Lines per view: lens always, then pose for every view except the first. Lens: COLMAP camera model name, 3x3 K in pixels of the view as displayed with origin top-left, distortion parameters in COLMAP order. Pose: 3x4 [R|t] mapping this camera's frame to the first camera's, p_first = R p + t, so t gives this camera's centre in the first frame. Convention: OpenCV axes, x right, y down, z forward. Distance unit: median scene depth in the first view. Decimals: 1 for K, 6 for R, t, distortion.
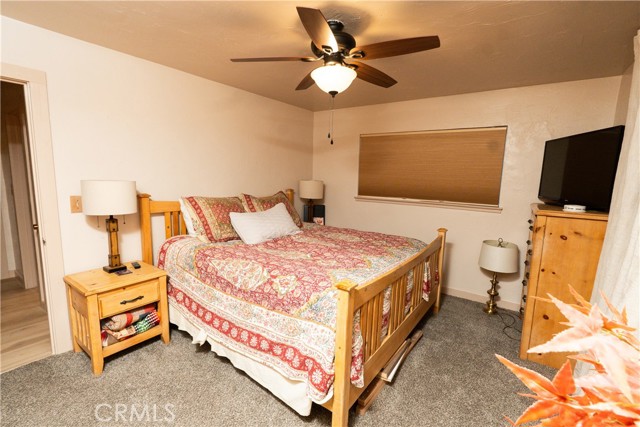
lens RADIAL K [[293.8, 0, 319.3], [0, 293.8, 214.4], [0, 0, 1]] dist [-0.007740, 0.002439]
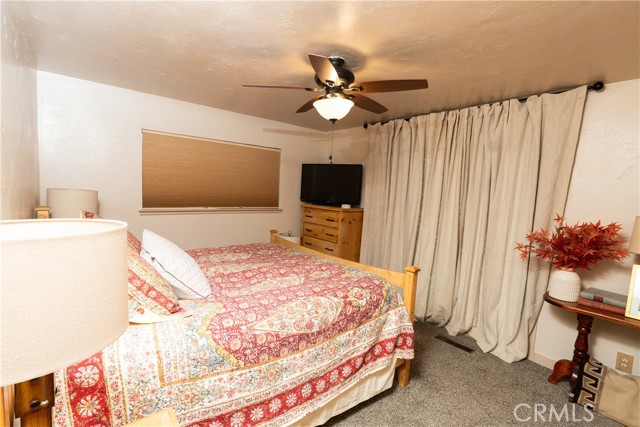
lens RADIAL K [[293.8, 0, 319.7], [0, 293.8, 215.5], [0, 0, 1]] dist [-0.007740, 0.002439]
pose [[0.251203, -0.103046, 0.962434, -0.973730], [0.088679, 0.992585, 0.083129, -0.134567], [-0.963864, 0.064465, 0.258479, 0.710403]]
